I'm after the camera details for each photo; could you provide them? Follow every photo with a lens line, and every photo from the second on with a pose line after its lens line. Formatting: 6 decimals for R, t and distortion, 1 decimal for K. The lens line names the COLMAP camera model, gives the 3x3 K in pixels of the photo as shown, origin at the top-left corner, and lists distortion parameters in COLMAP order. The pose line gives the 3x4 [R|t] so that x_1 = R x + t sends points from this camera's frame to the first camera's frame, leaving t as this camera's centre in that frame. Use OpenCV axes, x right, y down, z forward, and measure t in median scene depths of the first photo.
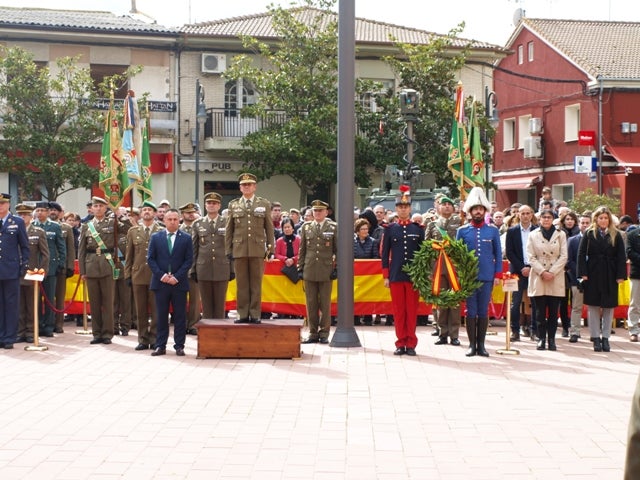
lens RADIAL K [[1359.7, 0, 320.0], [0, 1359.7, 240.0], [0, 0, 1]] dist [-0.006471, 0.151609]
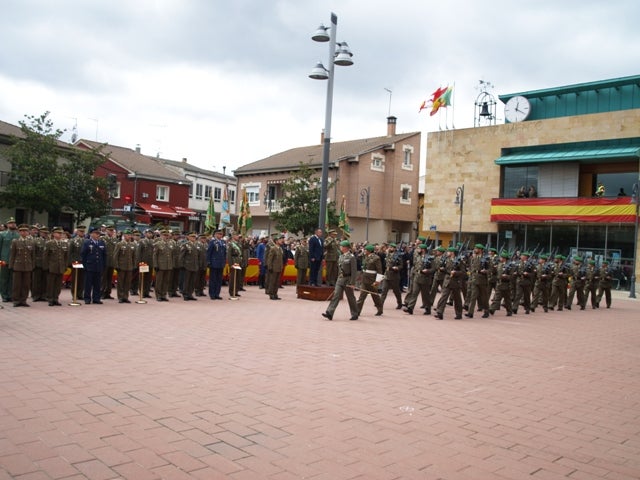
lens RADIAL K [[593.3, 0, 320.0], [0, 593.3, 240.0], [0, 0, 1]] dist [-0.090469, 0.060033]
pose [[0.697090, 0.039012, 0.715921, -0.311193], [-0.041135, 0.999050, -0.014388, -0.003652], [-0.715802, -0.019419, 0.698033, 0.079668]]
